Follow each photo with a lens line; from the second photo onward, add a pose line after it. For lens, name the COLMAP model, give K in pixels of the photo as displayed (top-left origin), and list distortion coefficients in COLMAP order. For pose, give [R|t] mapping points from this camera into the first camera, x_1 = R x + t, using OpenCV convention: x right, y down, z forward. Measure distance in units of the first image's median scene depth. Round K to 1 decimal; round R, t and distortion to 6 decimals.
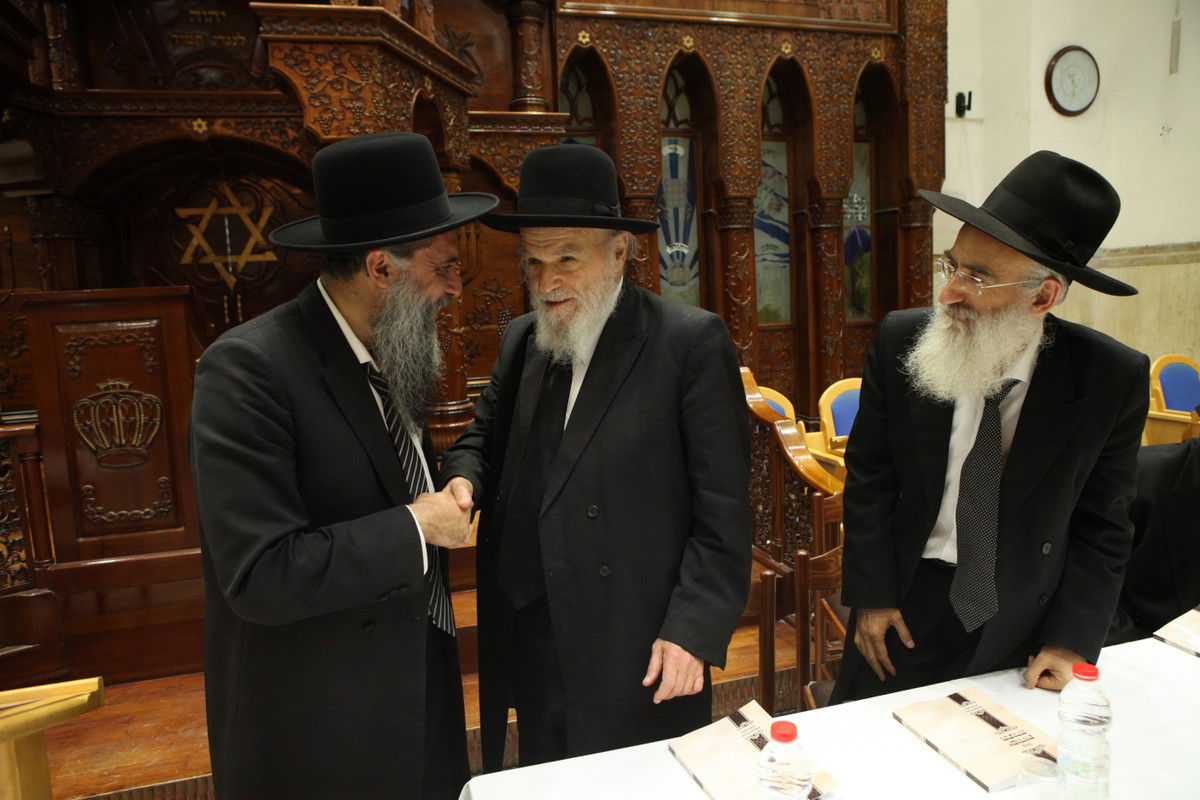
lens RADIAL K [[792.3, 0, 596.6], [0, 792.3, 383.4], [0, 0, 1]] dist [-0.096175, 0.061855]
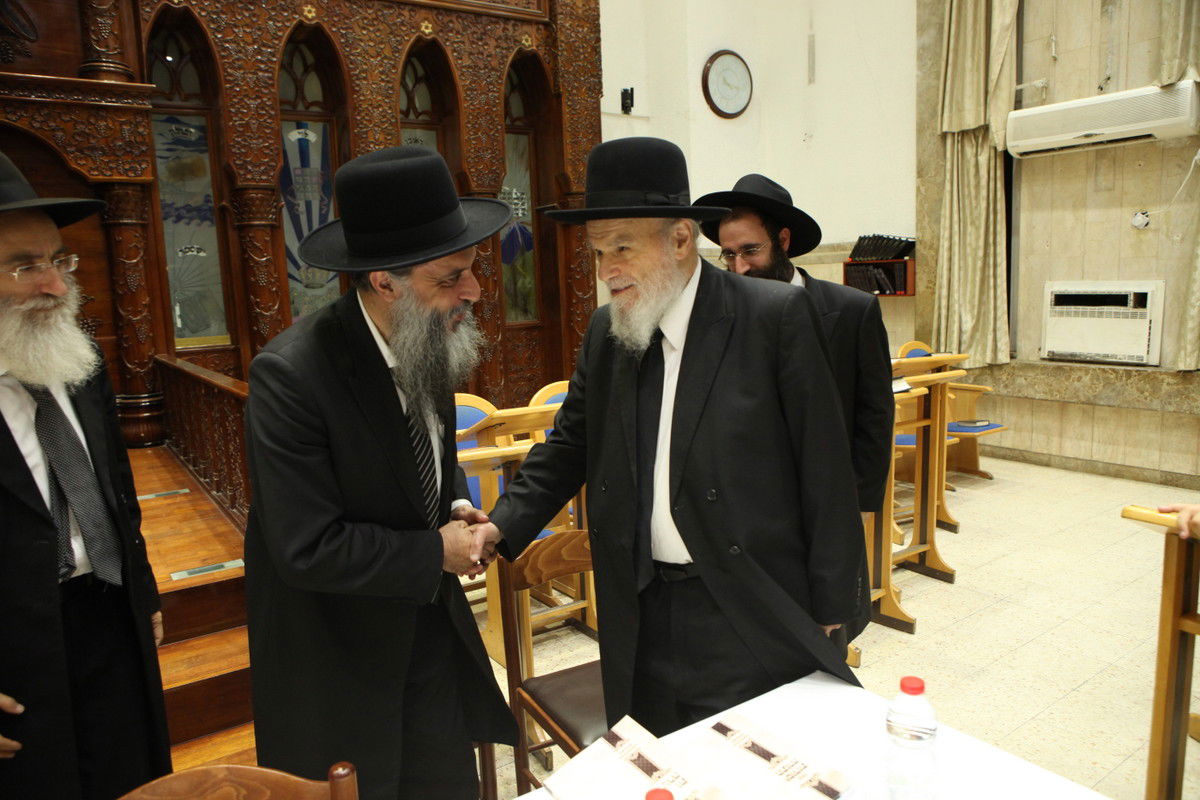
lens RADIAL K [[819.3, 0, 600.0], [0, 819.3, 400.0], [0, 0, 1]] dist [-0.113724, 0.085633]
pose [[0.950965, -0.041499, 0.306503, 0.132979], [0.035709, 0.999062, 0.024474, -0.008641], [-0.307231, -0.012329, 0.951555, 0.034183]]
